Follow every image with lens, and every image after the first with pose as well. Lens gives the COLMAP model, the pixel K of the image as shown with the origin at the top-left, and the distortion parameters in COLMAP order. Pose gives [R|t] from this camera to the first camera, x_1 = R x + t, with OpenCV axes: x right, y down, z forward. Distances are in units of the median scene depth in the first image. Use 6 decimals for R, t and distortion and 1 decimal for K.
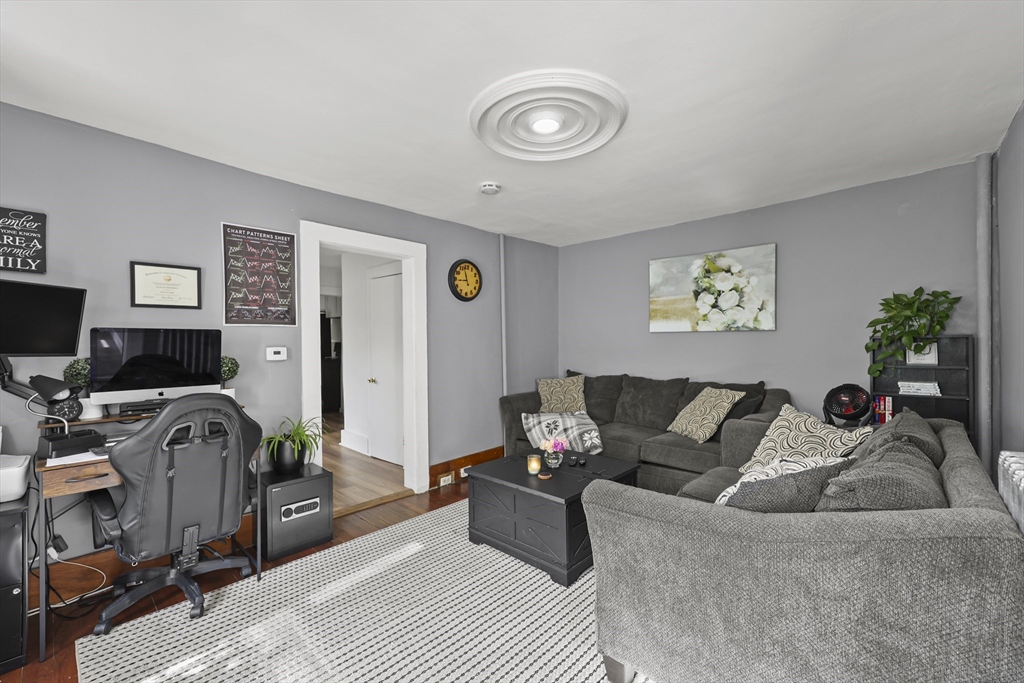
lens RADIAL K [[414.6, 0, 519.1], [0, 414.6, 344.2], [0, 0, 1]] dist [-0.001556, 0.000987]
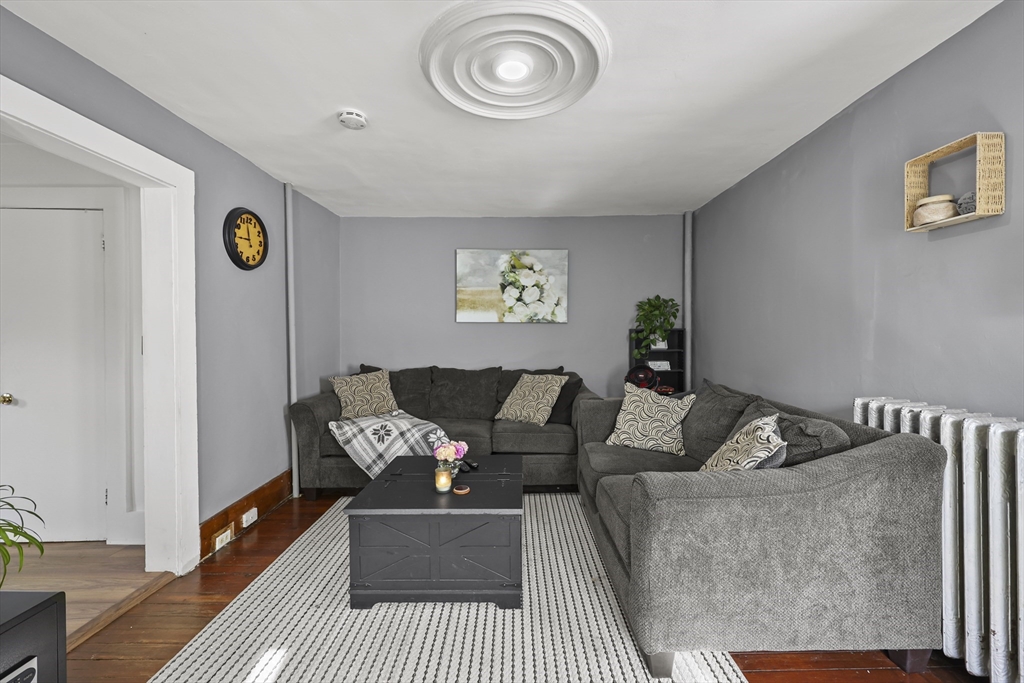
lens RADIAL K [[414.6, 0, 514.4], [0, 414.6, 339.2], [0, 0, 1]] dist [-0.001556, 0.000987]
pose [[0.742498, -0.001413, 0.669847, -0.277856], [-0.002799, 0.999982, 0.005212, 0.006915], [-0.669843, -0.005745, 0.742481, 0.208216]]
